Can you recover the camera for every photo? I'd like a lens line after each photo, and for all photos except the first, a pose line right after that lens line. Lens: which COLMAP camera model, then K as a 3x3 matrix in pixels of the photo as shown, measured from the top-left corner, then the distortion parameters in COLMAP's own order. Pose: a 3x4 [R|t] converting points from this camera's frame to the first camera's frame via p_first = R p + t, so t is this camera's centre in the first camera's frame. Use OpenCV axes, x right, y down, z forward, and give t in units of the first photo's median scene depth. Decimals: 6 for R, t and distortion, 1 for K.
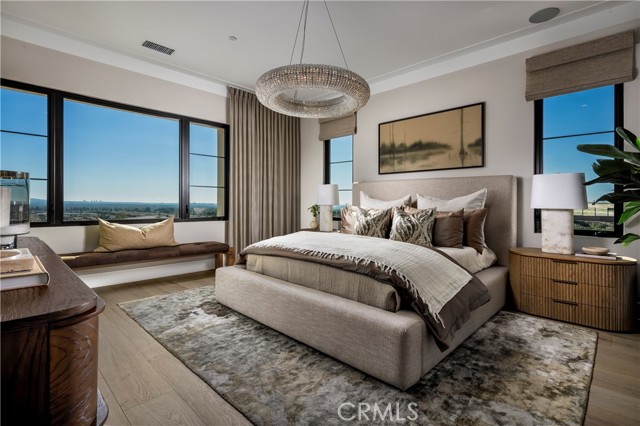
lens RADIAL K [[313.5, 0, 320.0], [0, 313.5, 213.0], [0, 0, 1]] dist [0.000111, 0.000225]
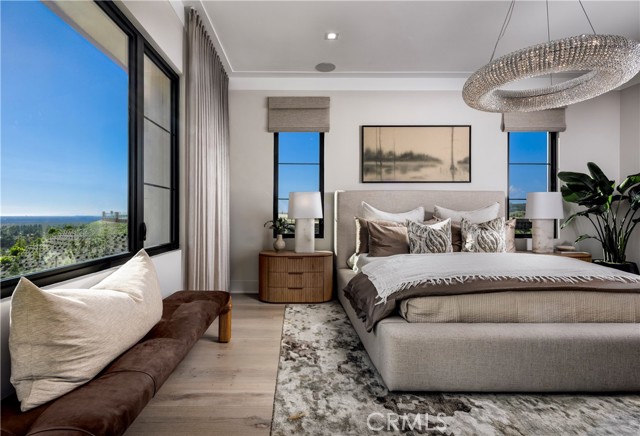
lens RADIAL K [[298.1, 0, 320.0], [0, 298.1, 218.0], [0, 0, 1]] dist [0.019663, -0.000136]
pose [[0.708428, -0.011816, 0.705684, -0.541831], [0.025226, 0.999645, -0.008586, -0.020644], [-0.705332, 0.023884, 0.708475, 0.536274]]
